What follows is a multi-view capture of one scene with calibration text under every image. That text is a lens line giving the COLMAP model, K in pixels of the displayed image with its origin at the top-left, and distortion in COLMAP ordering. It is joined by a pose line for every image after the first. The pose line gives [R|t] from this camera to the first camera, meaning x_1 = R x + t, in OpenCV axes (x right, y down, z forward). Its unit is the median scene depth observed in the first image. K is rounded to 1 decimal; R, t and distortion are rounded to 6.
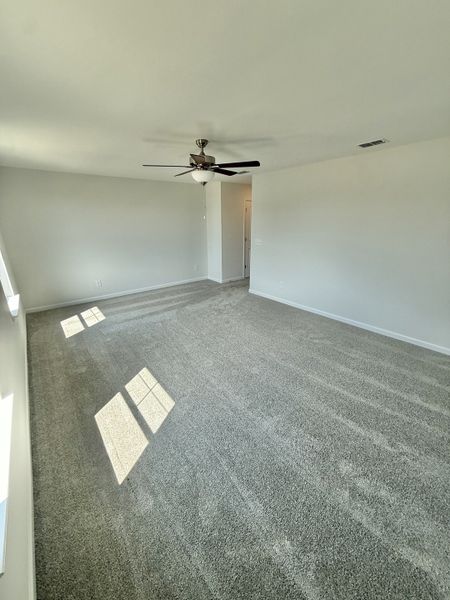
lens RADIAL K [[240.4, 0, 230.1], [0, 240.4, 299.3], [0, 0, 1]] dist [-0.000131, 0.000074]
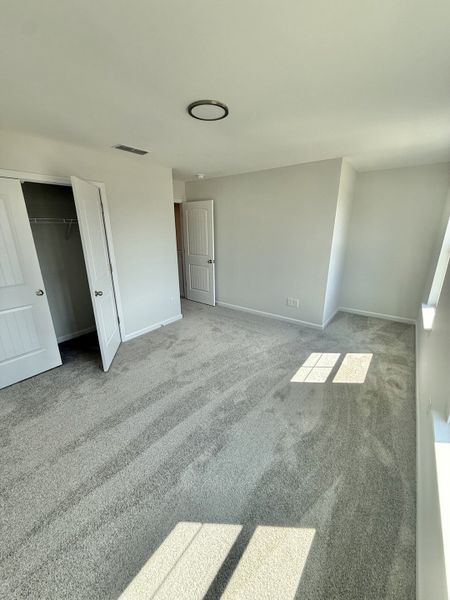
lens RADIAL K [[240.4, 0, 230.1], [0, 240.4, 299.3], [0, 0, 1]] dist [-0.000131, 0.000074]
pose [[-0.238261, -0.331413, 0.912906, -1.152188], [0.327179, 0.857642, 0.396742, -0.466669], [-0.914432, 0.393212, -0.095912, 1.323918]]
